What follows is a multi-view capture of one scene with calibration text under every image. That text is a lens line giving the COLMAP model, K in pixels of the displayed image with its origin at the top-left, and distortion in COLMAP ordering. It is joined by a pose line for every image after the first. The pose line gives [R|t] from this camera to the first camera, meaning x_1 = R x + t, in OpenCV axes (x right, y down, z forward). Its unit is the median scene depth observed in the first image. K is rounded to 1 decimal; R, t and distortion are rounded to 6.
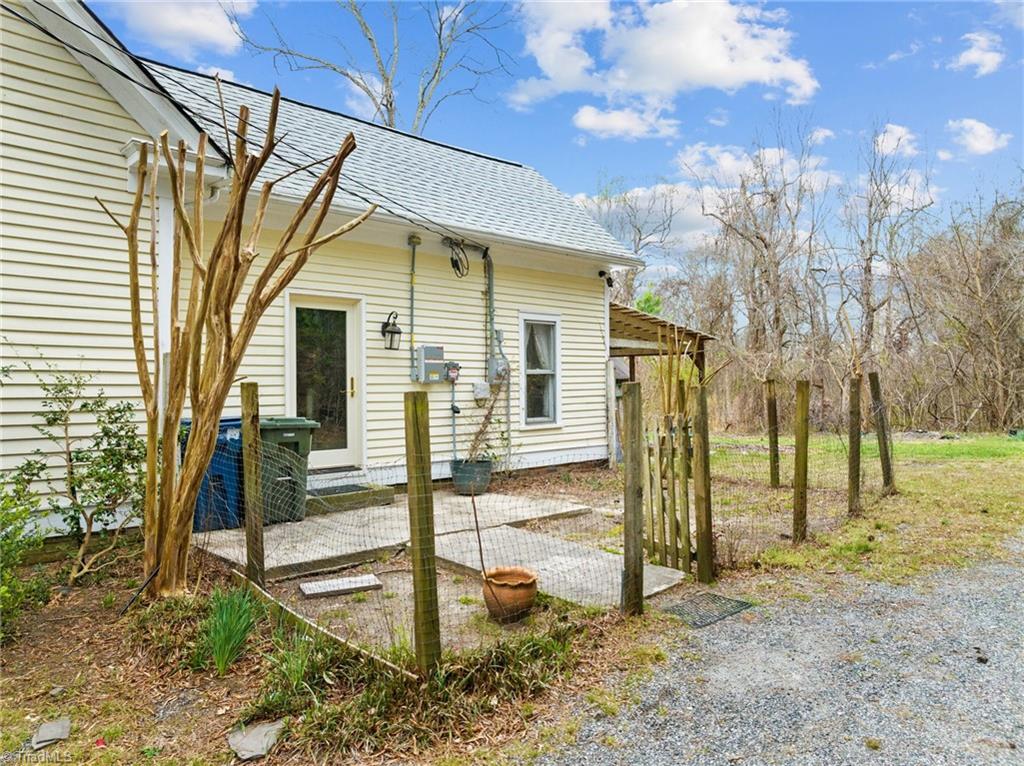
lens RADIAL K [[721.0, 0, 511.5], [0, 721.0, 380.8], [0, 0, 1]] dist [-0.047626, -0.000359]
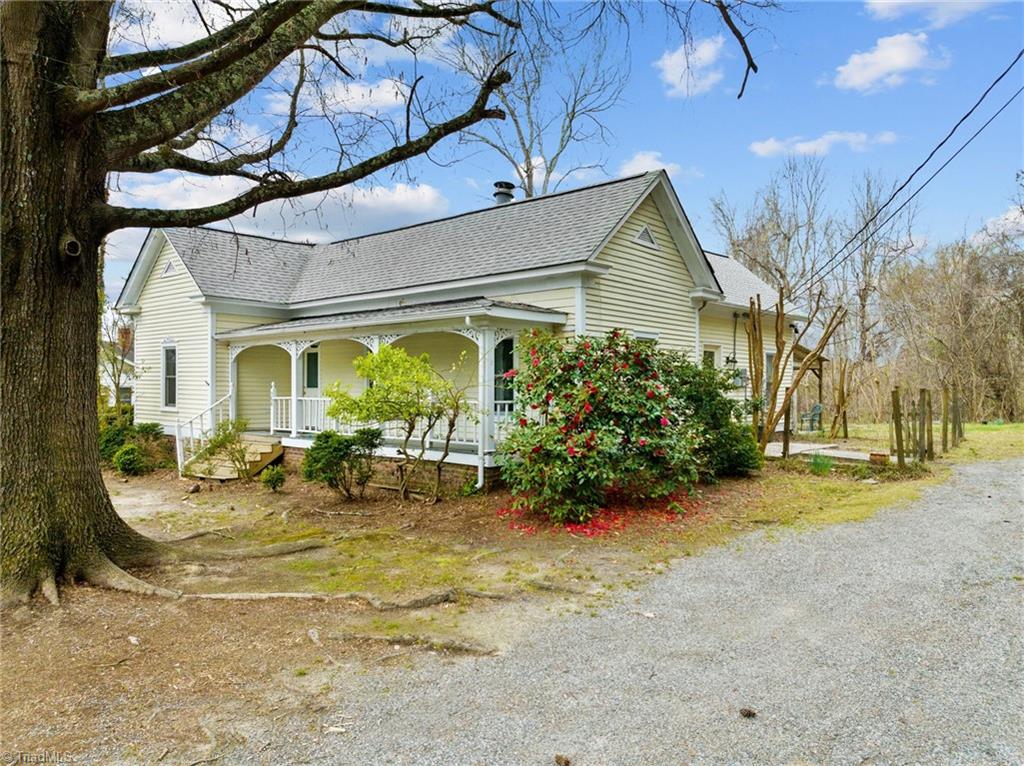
lens RADIAL K [[721.0, 0, 511.4], [0, 721.0, 383.0], [0, 0, 1]] dist [-0.047626, -0.000359]
pose [[0.997586, 0.007367, 0.069048, -0.802916], [-0.007427, 0.999972, 0.000625, -0.004280], [-0.069041, -0.001136, 0.997613, -0.840449]]
